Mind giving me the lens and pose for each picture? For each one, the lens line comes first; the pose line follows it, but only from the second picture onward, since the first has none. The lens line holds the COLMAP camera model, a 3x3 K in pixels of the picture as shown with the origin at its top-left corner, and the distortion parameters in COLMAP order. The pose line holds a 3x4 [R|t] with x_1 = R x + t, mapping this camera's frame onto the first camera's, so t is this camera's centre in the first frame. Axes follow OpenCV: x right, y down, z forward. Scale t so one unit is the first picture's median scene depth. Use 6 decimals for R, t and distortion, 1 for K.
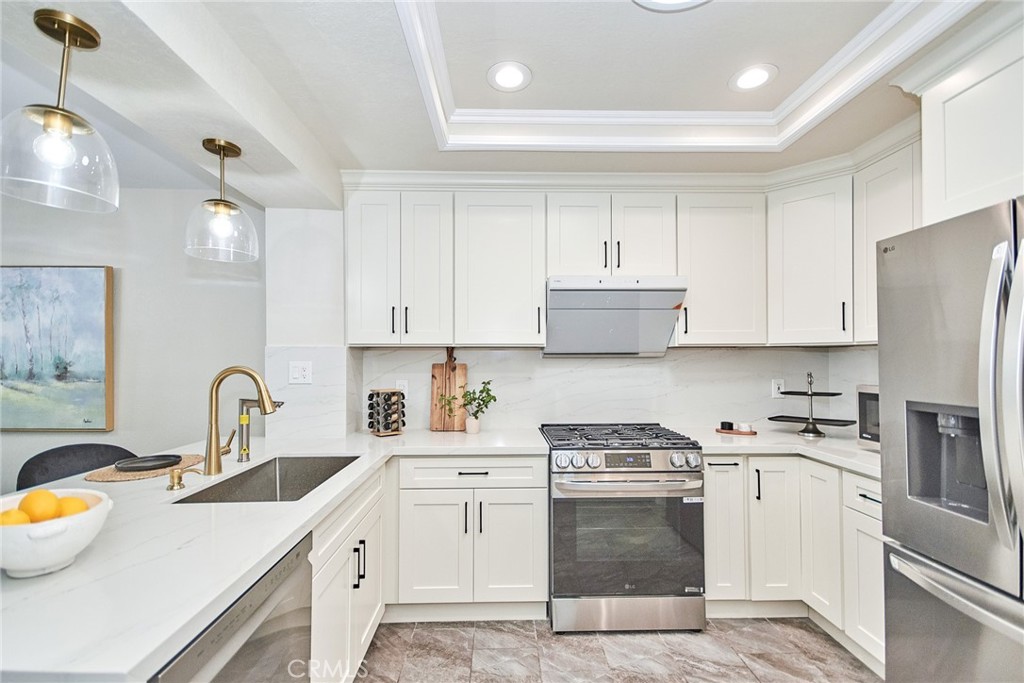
lens RADIAL K [[457.8, 0, 510.9], [0, 457.8, 346.4], [0, 0, 1]] dist [0.000132, -0.000147]
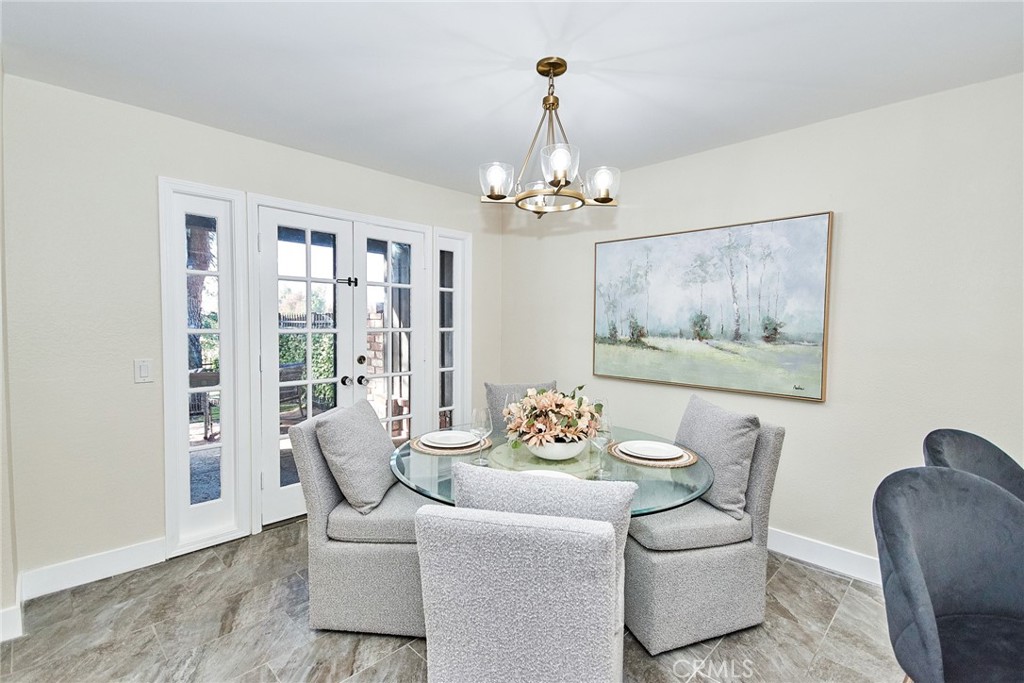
lens RADIAL K [[457.8, 0, 510.9], [0, 457.8, 346.4], [0, 0, 1]] dist [0.000132, -0.000147]
pose [[0.684360, 0.045491, -0.727724, -0.659706], [0.010380, 0.997343, 0.072106, 0.009093], [0.729071, -0.056900, 0.682069, -0.037999]]
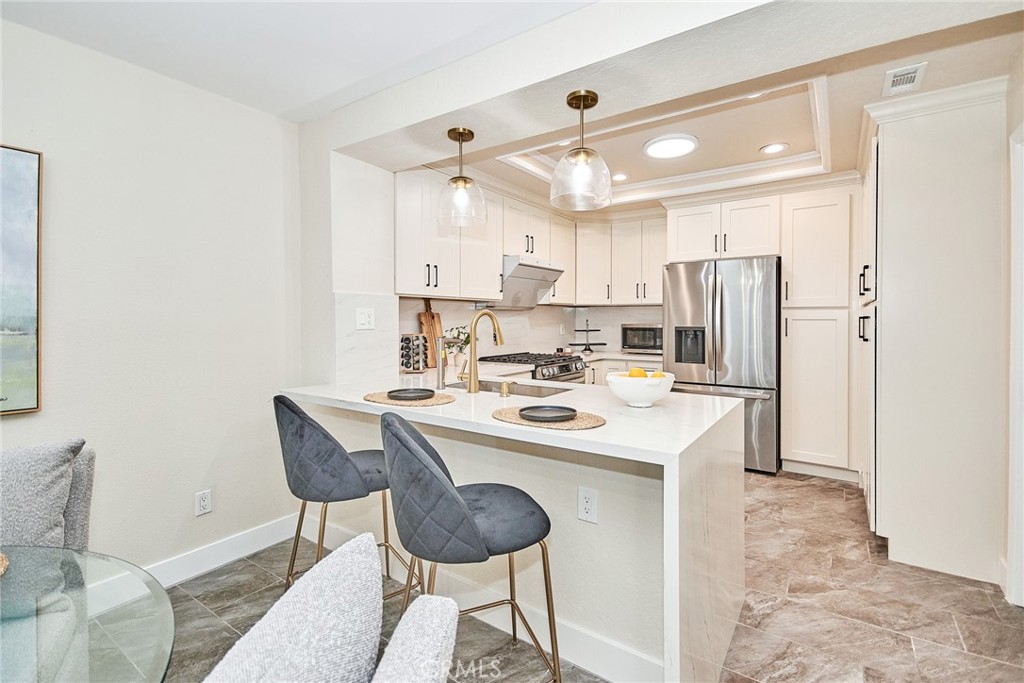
lens RADIAL K [[469.0, 0, 512.6], [0, 469.0, 322.5], [0, 0, 1]] dist [-0.001665, -0.000397]
pose [[0.595250, -0.004295, 0.803529, -1.021064], [-0.029188, 0.999210, 0.026963, 0.024563], [-0.803010, -0.039503, 0.594654, 0.075734]]
